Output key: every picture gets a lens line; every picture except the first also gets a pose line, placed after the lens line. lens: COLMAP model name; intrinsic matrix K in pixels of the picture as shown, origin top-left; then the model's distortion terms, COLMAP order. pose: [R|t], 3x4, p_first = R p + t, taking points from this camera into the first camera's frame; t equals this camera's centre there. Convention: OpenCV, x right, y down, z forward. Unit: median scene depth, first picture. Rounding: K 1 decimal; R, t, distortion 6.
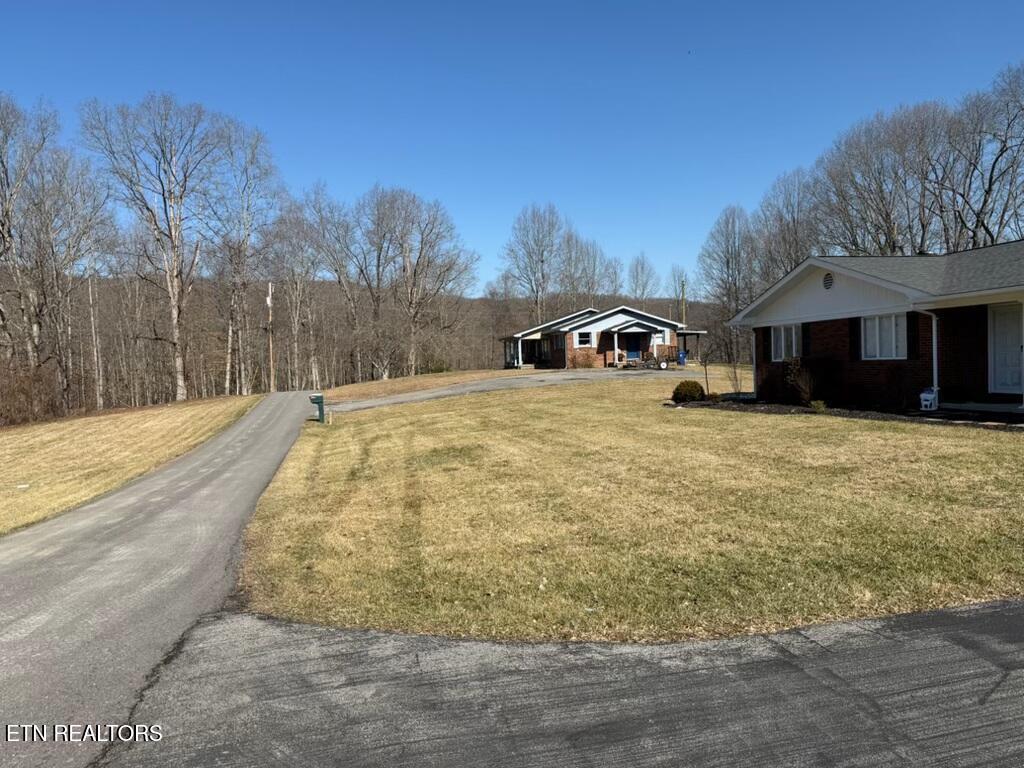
lens RADIAL K [[714.7, 0, 512.0], [0, 714.7, 384.0], [0, 0, 1]] dist [0.006609, -0.006941]
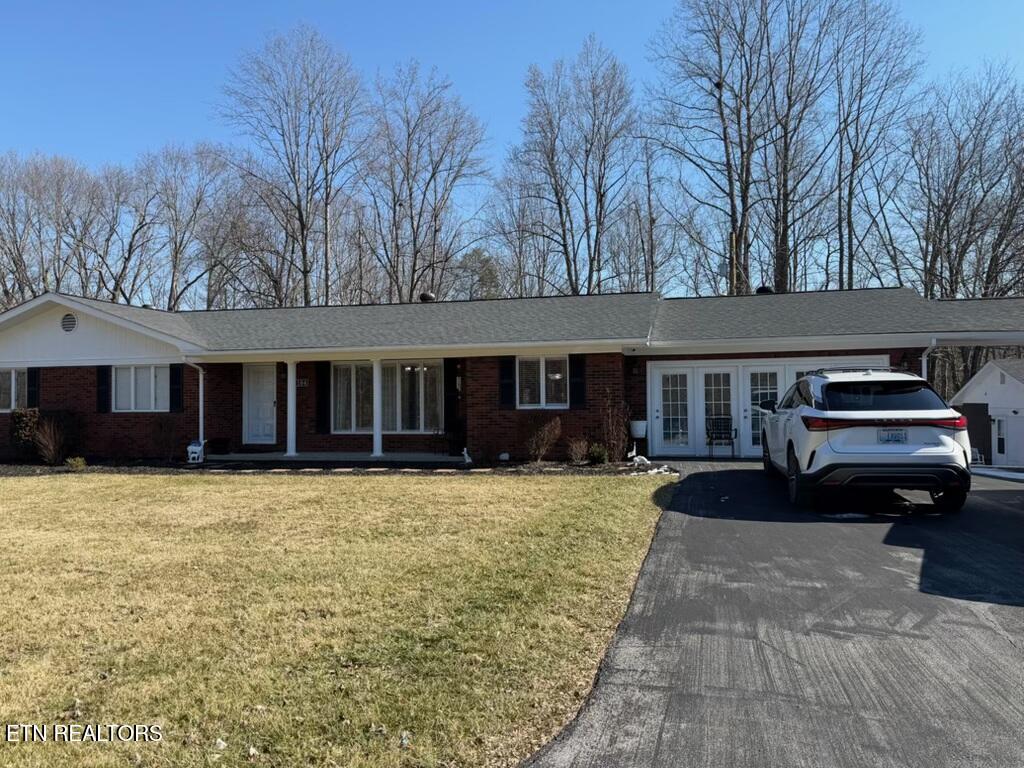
lens RADIAL K [[714.7, 0, 512.0], [0, 714.7, 384.0], [0, 0, 1]] dist [0.006609, -0.006941]
pose [[0.445789, 0.053440, 0.893541, -0.042348], [0.018761, 0.997439, -0.069014, 0.001396], [-0.894941, 0.047529, 0.443645, 0.049795]]
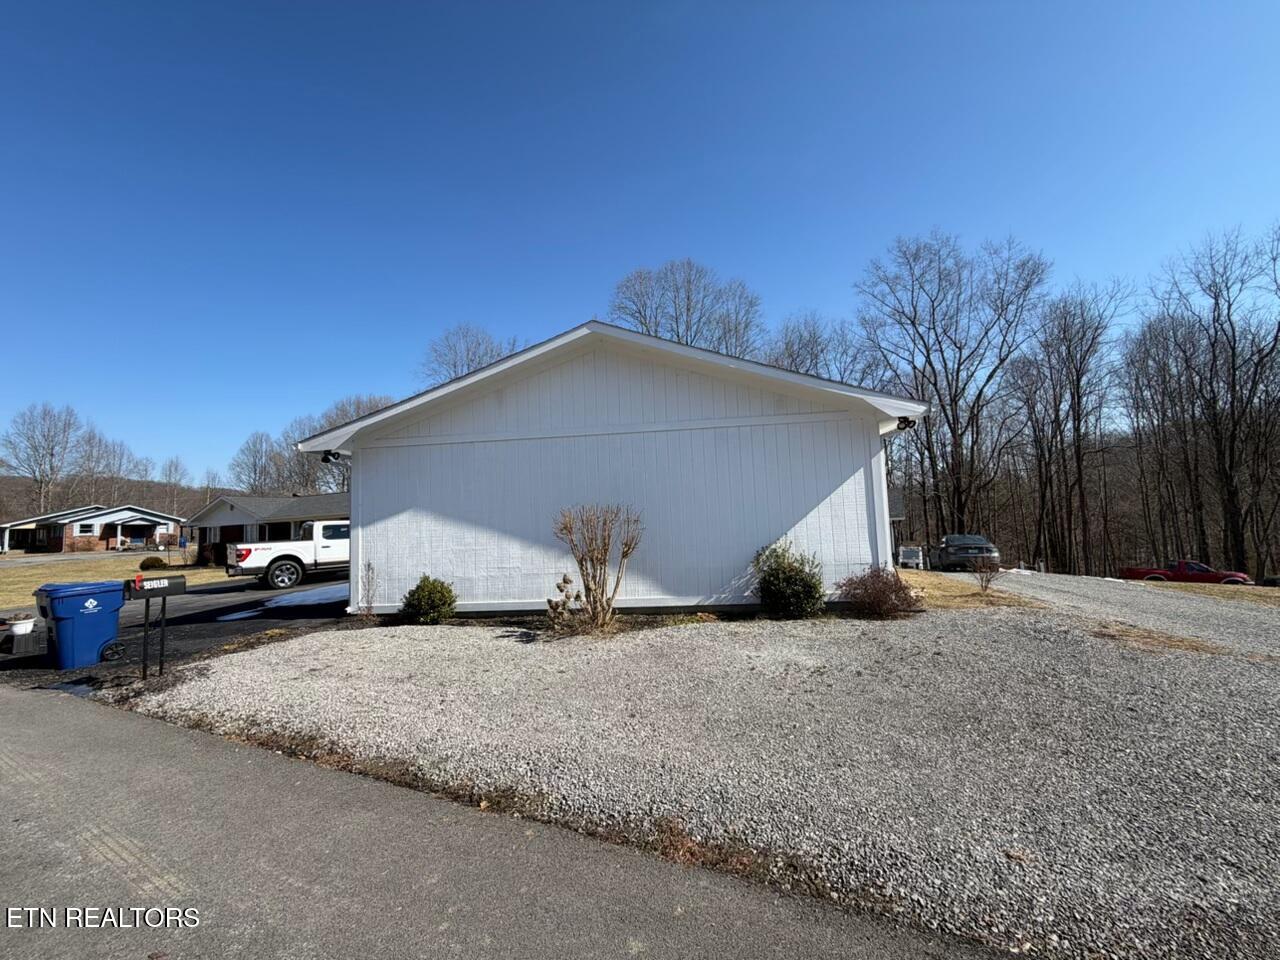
lens RADIAL K [[507.7, 0, 640.0], [0, 507.7, 480.0], [0, 0, 1]] dist [0.000590, 0.000065]
pose [[0.623970, 0.077579, 0.777588, 0.003697], [0.039882, 0.990602, -0.130835, 0.010698], [-0.780430, 0.112649, 0.615012, -0.390332]]
